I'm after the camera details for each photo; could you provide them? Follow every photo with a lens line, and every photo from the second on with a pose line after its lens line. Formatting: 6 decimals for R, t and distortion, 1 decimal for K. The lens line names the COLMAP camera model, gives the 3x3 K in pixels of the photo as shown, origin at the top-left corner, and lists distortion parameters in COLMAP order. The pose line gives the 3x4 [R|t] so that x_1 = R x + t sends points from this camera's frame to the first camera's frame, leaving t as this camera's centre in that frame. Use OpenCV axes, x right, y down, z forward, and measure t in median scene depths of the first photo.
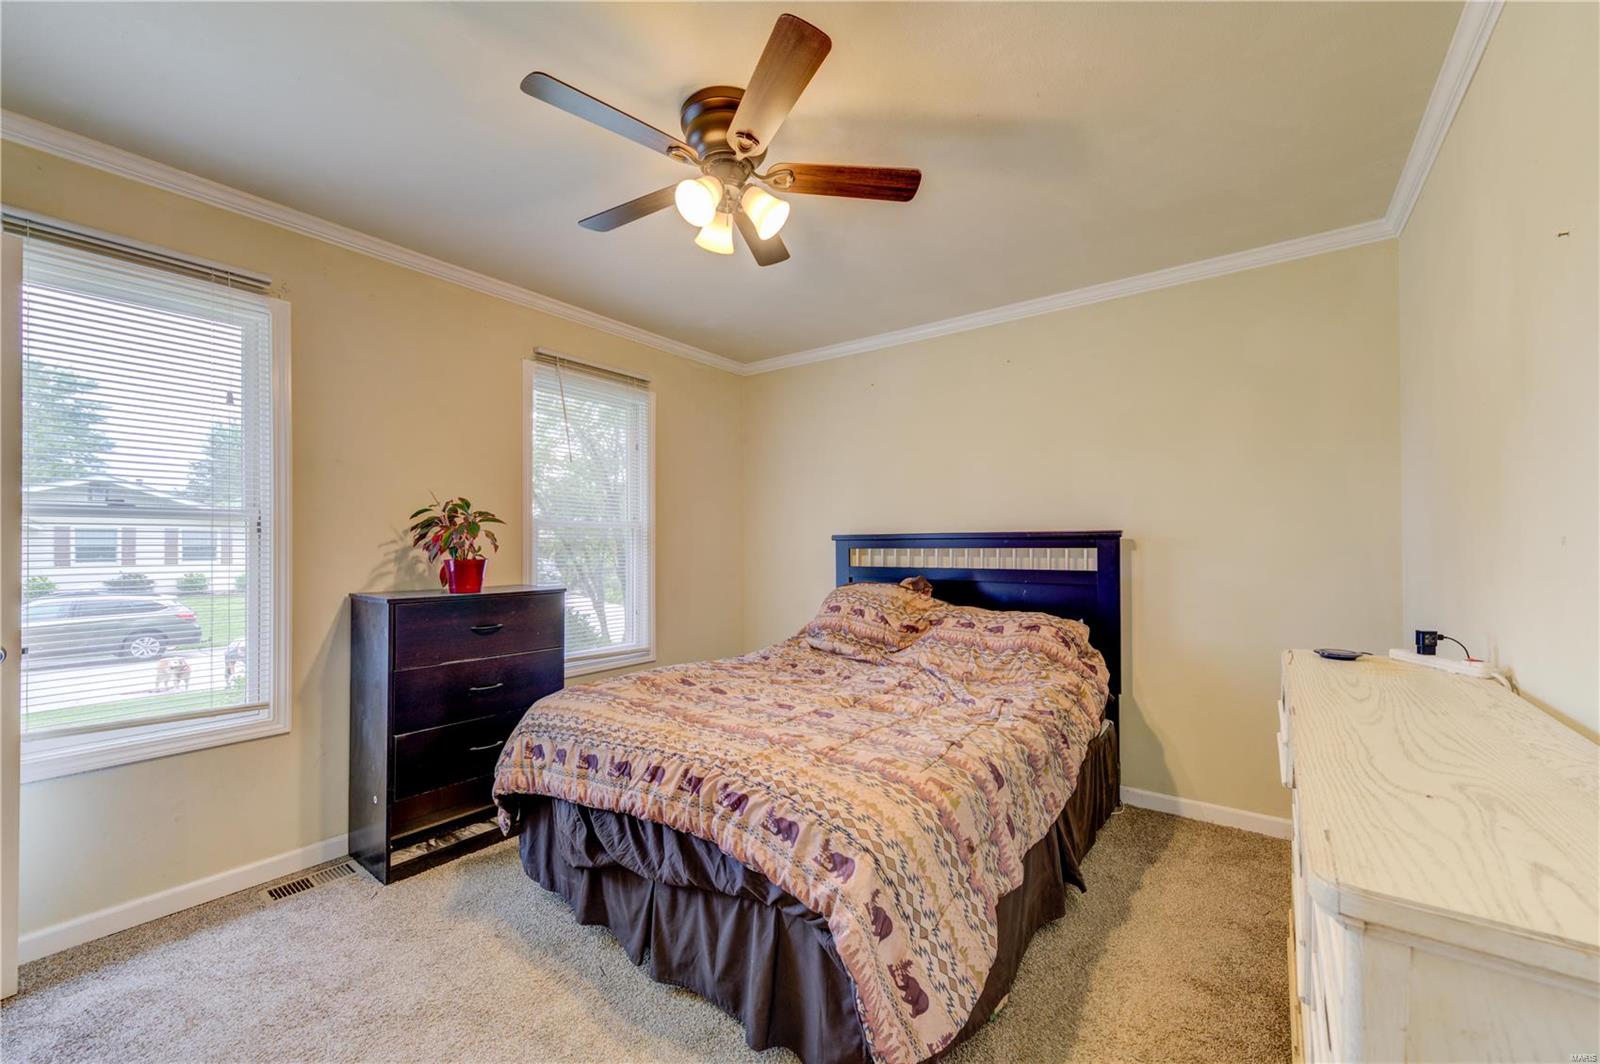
lens RADIAL K [[631.8, 0, 804.1], [0, 631.8, 538.8], [0, 0, 1]] dist [0.008665, -0.000714]
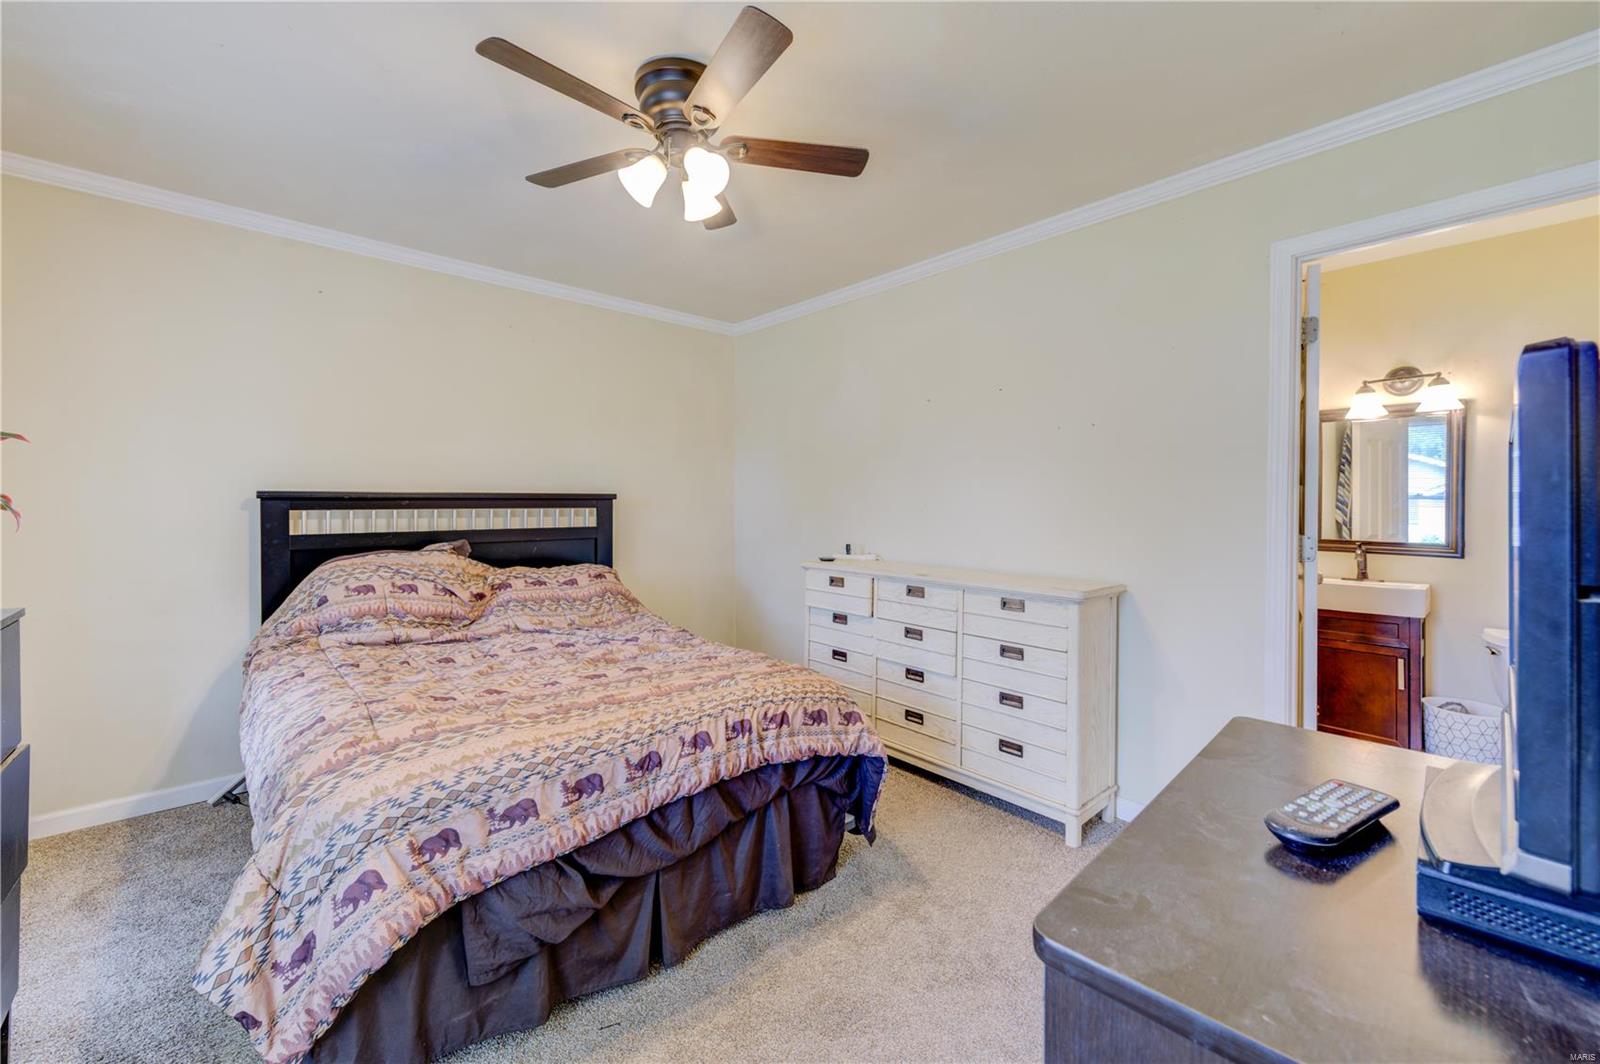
lens RADIAL K [[631.8, 0, 793.9], [0, 631.8, 503.2], [0, 0, 1]] dist [0.008665, -0.000714]
pose [[0.210218, 0.001405, 0.977653, -0.946403], [-0.012741, 0.999918, 0.001303, -0.001687], [-0.977571, -0.012730, 0.210219, 0.531283]]
